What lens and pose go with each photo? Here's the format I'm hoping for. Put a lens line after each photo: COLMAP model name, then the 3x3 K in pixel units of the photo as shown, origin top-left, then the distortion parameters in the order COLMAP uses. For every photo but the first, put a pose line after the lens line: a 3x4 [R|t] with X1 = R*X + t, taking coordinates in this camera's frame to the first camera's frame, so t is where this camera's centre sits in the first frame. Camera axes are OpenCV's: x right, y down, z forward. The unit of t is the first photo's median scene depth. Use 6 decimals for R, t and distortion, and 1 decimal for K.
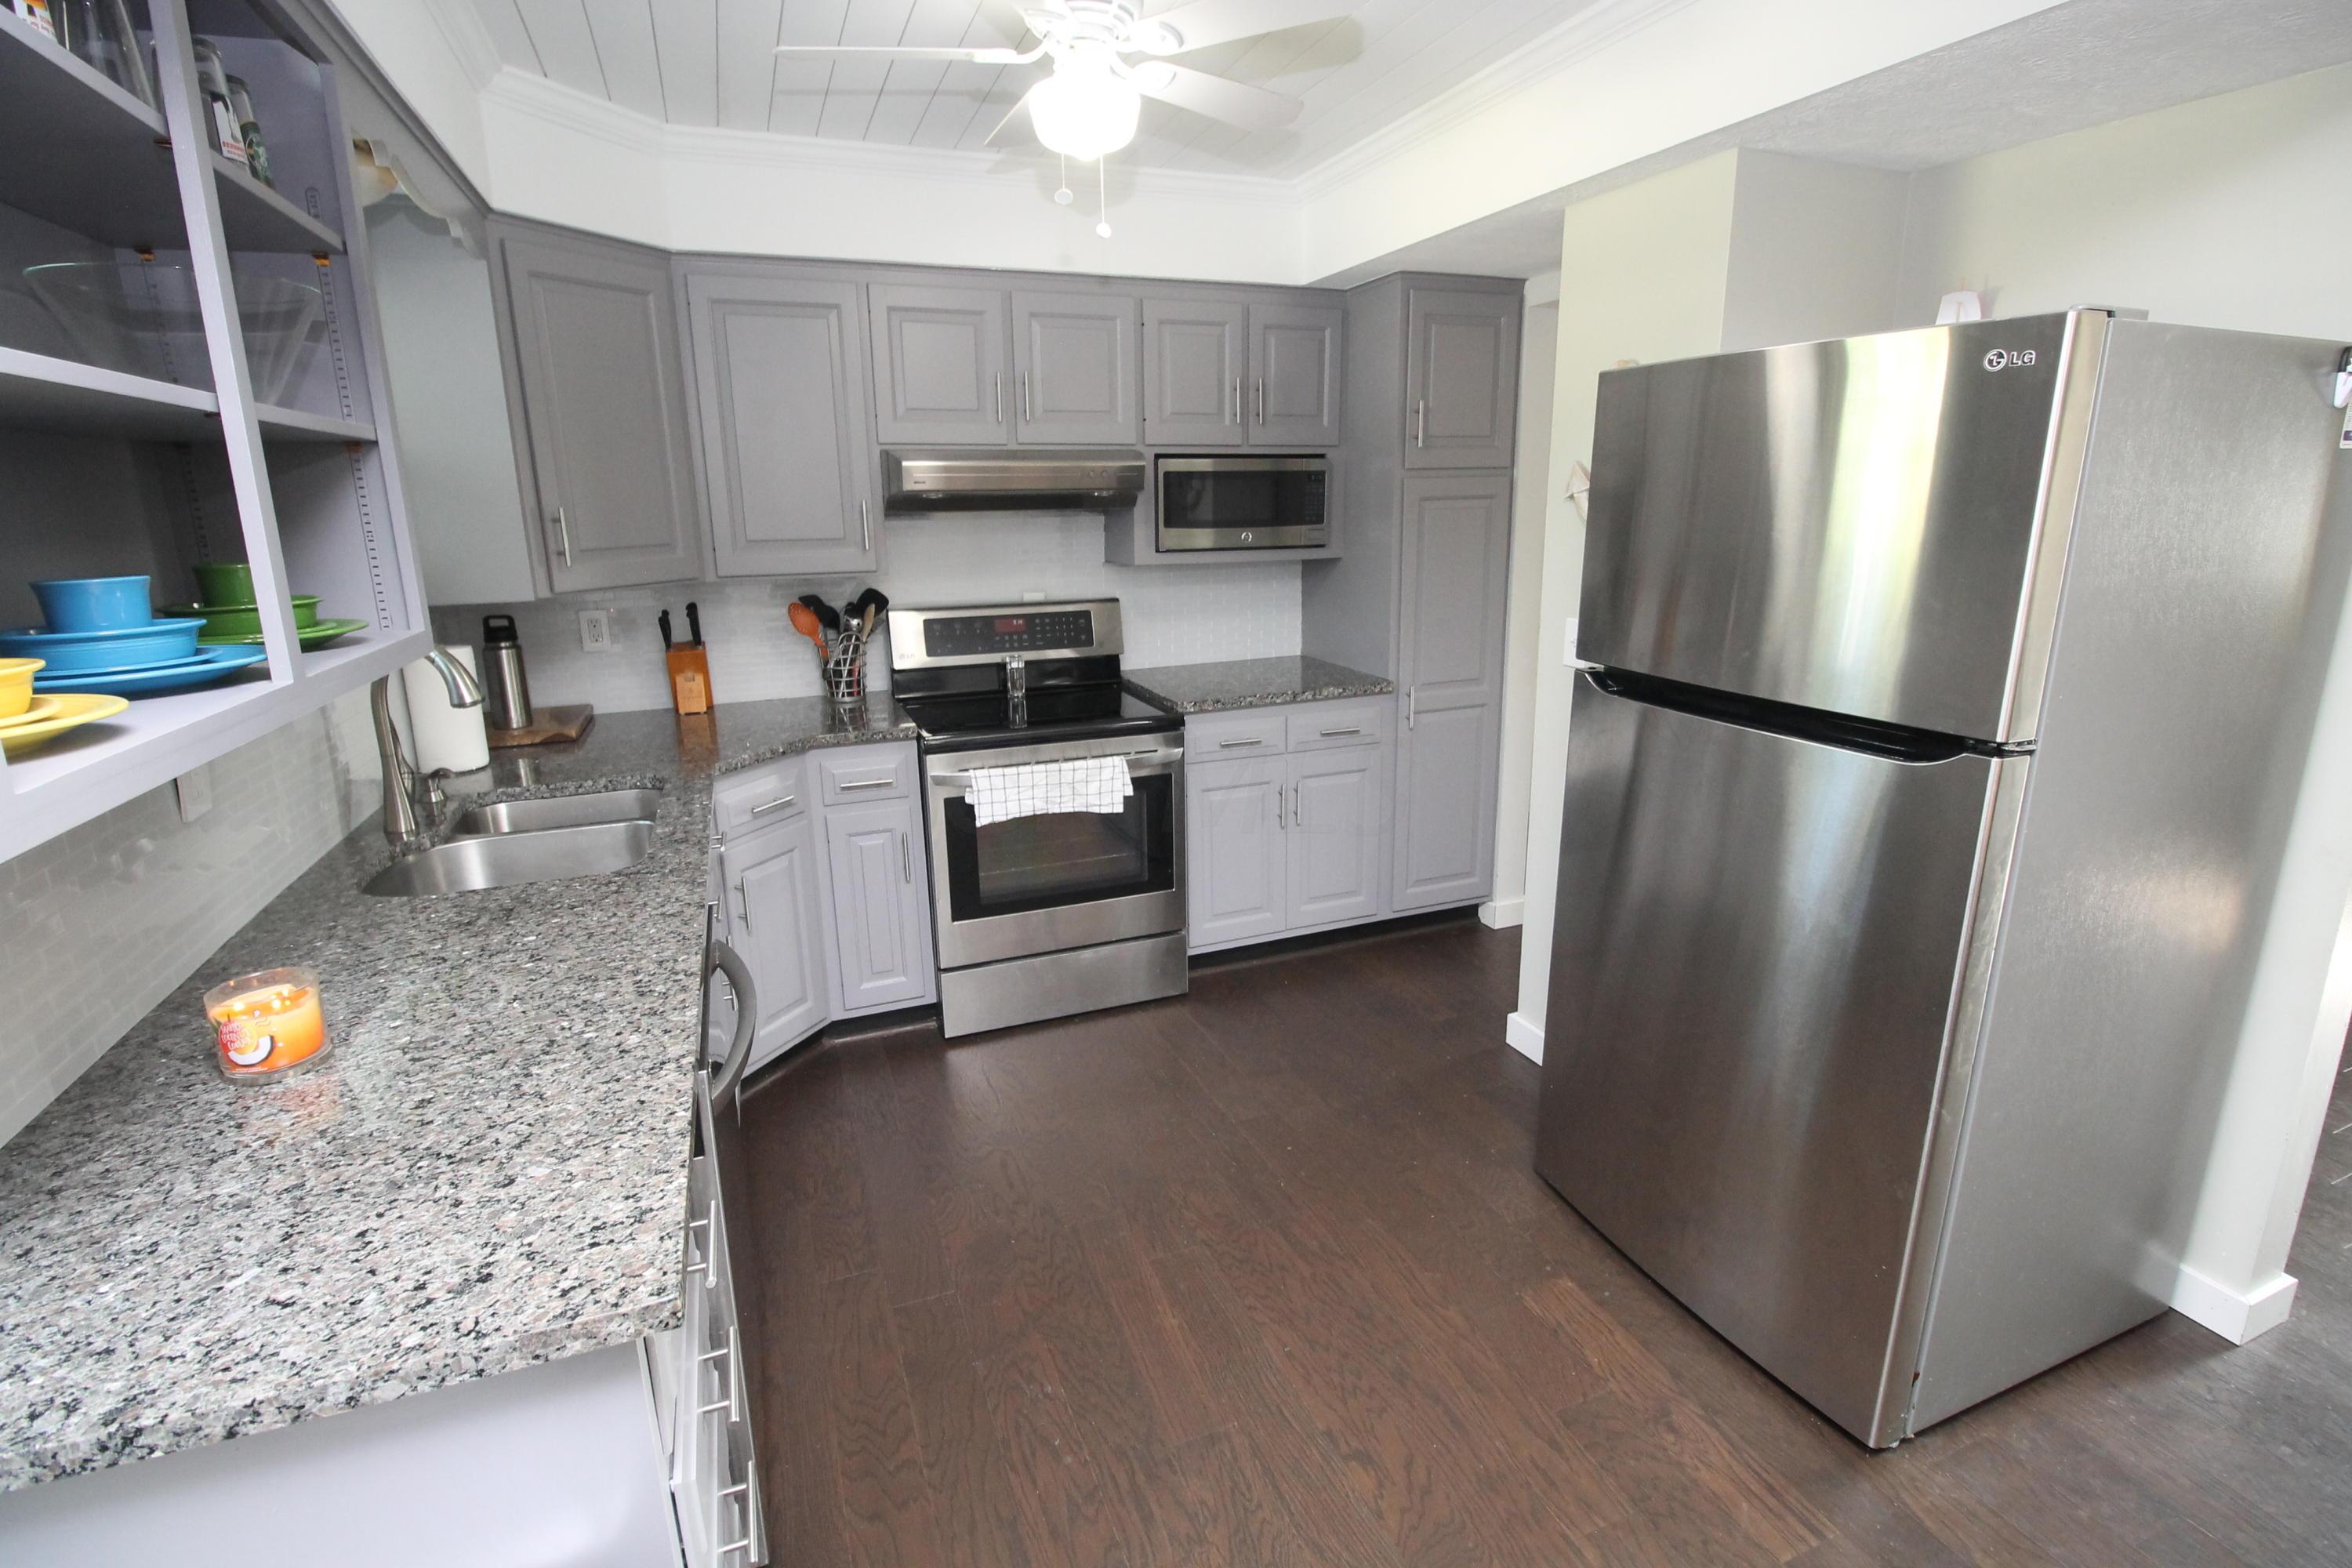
lens RADIAL K [[1091.5, 0, 1176.6], [0, 1091.5, 759.7], [0, 0, 1]] dist [-0.002420, -0.012519]
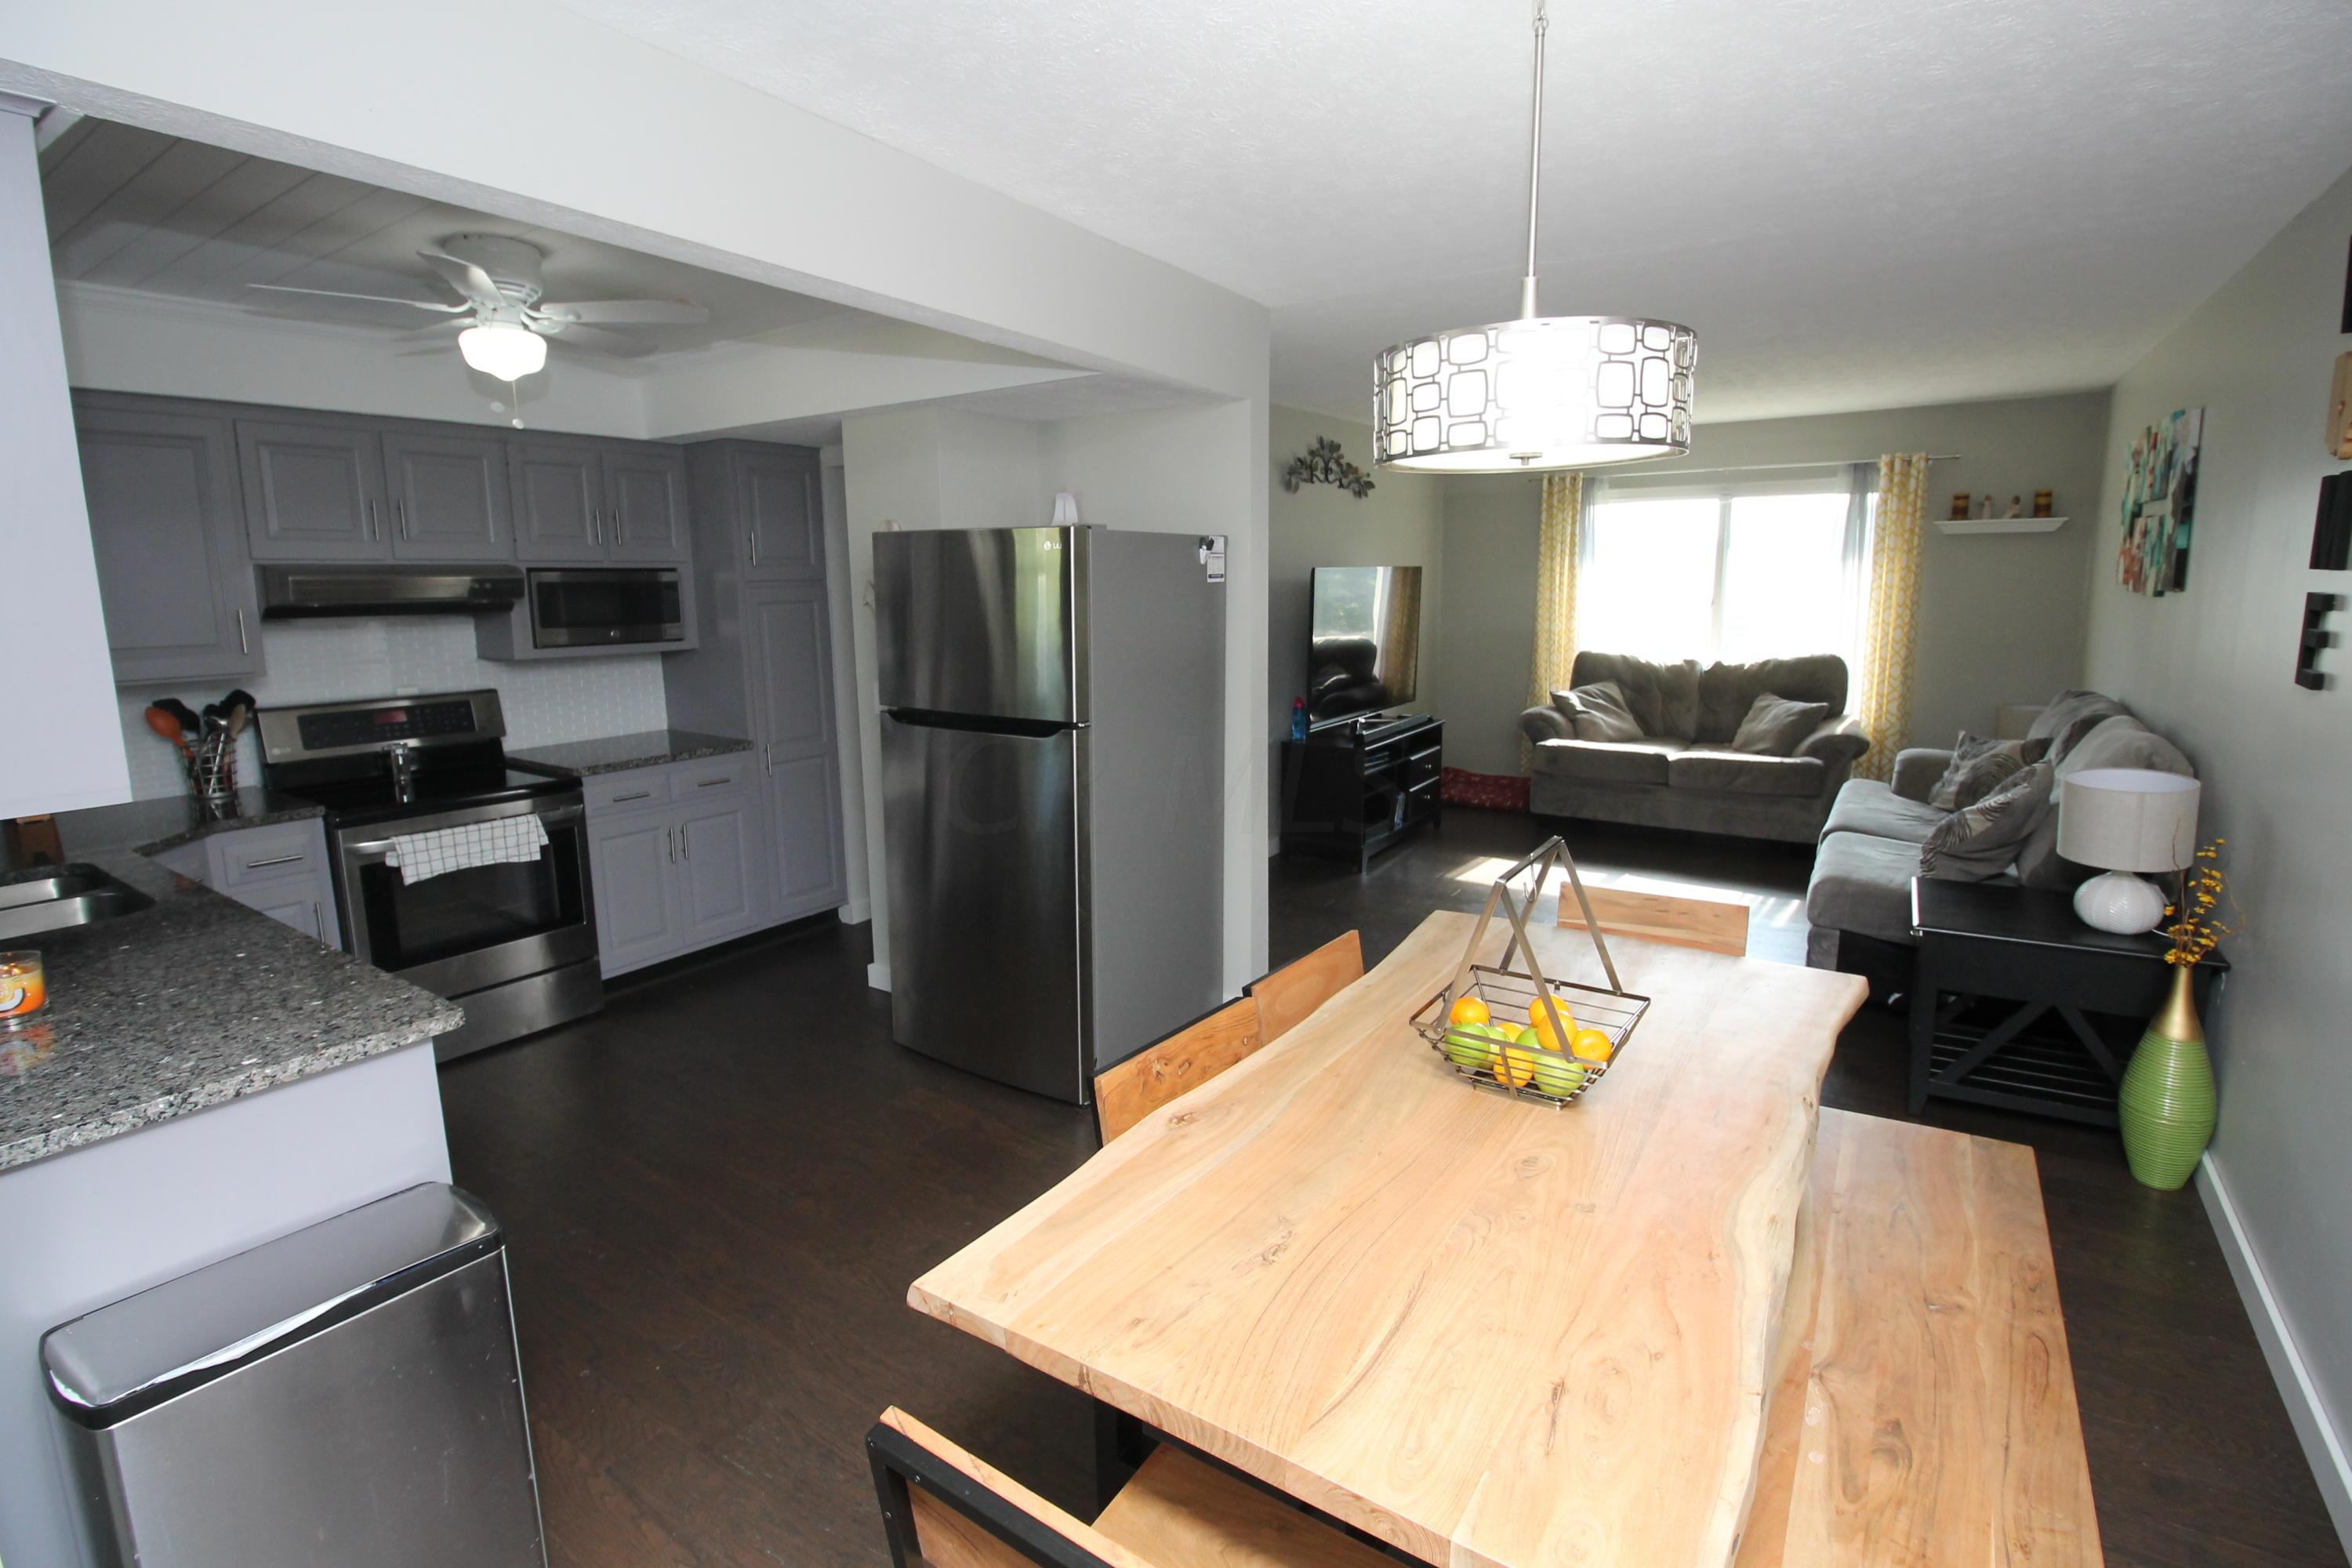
lens RADIAL K [[1091.5, 0, 1176.6], [0, 1091.5, 759.7], [0, 0, 1]] dist [-0.002420, -0.012519]
pose [[0.825357, -0.084615, 0.558235, -0.117346], [0.130254, 0.990572, -0.042435, 0.075380], [-0.549381, 0.107737, 0.828597, -0.372710]]
